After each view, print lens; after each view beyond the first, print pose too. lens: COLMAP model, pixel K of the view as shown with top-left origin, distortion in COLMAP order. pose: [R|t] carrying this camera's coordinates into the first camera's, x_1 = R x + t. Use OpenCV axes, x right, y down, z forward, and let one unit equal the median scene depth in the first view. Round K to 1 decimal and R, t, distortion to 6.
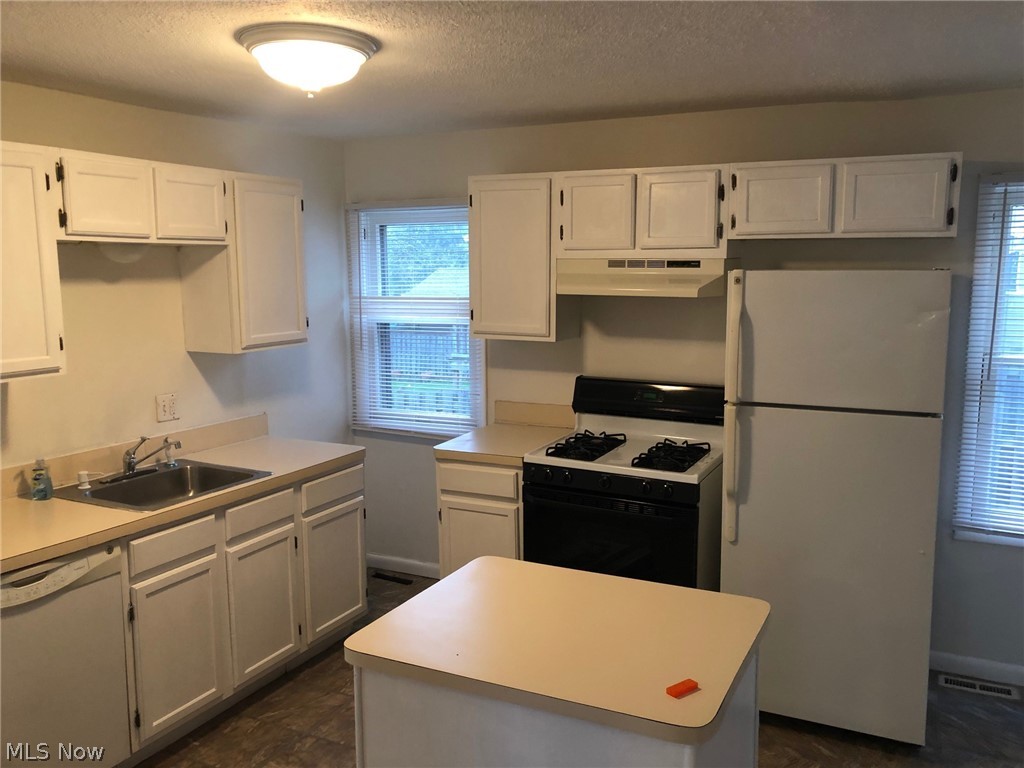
lens RADIAL K [[843.1, 0, 517.3], [0, 843.1, 382.5], [0, 0, 1]] dist [-0.000853, -0.019194]
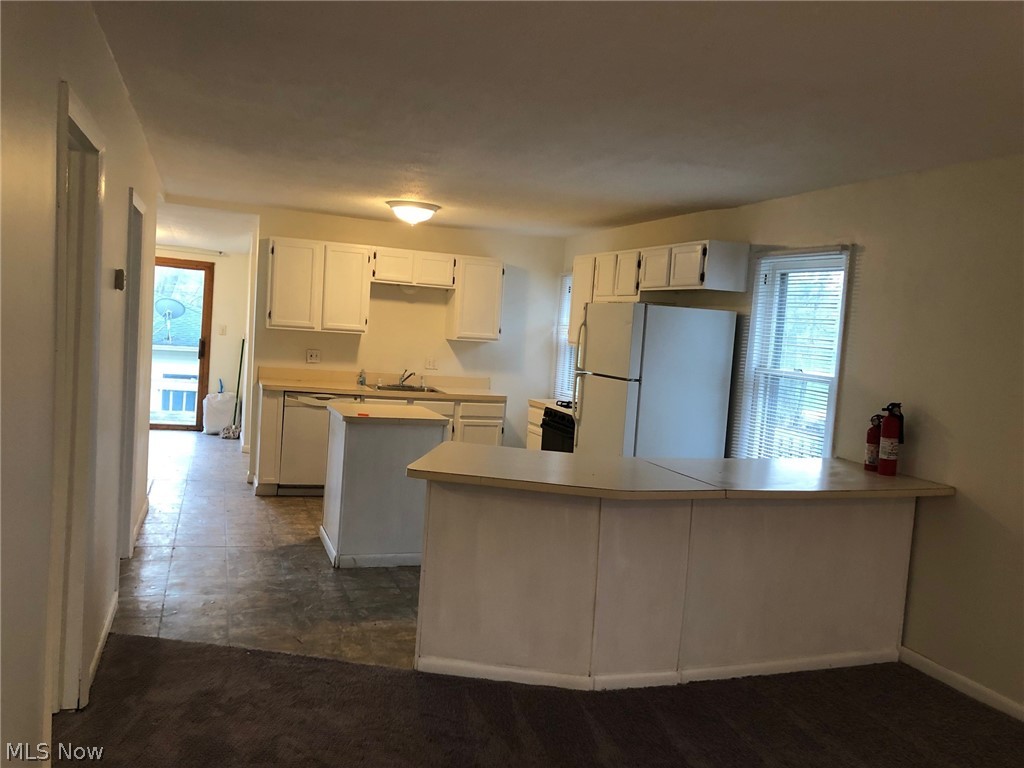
lens RADIAL K [[843.1, 0, 505.3], [0, 843.1, 386.9], [0, 0, 1]] dist [-0.000853, -0.019194]
pose [[0.697537, 0.101451, -0.709331, 1.325242], [-0.168869, 0.985318, -0.025138, 0.119297], [0.696366, 0.137319, 0.704428, -0.403641]]
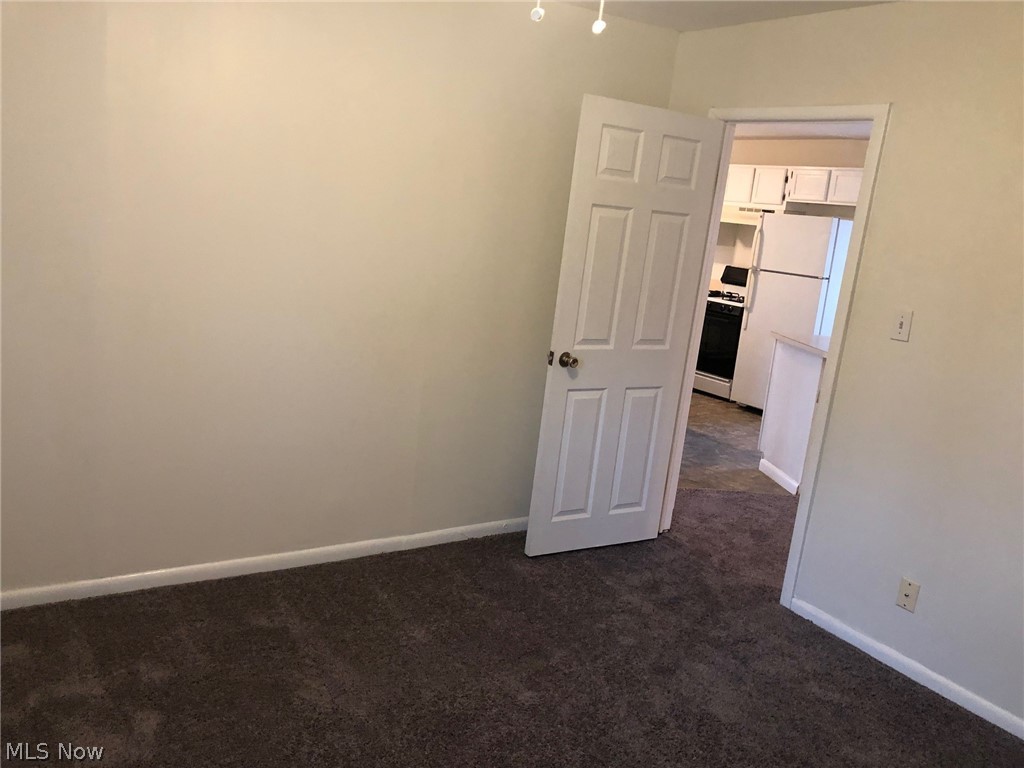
lens RADIAL K [[843.1, 0, 514.8], [0, 843.1, 375.8], [0, 0, 1]] dist [-0.000853, -0.019194]
pose [[0.854956, 0.192591, -0.481621, 0.780322], [-0.183063, 0.980799, 0.067236, 0.248285], [0.485323, 0.030683, 0.873796, -1.196537]]
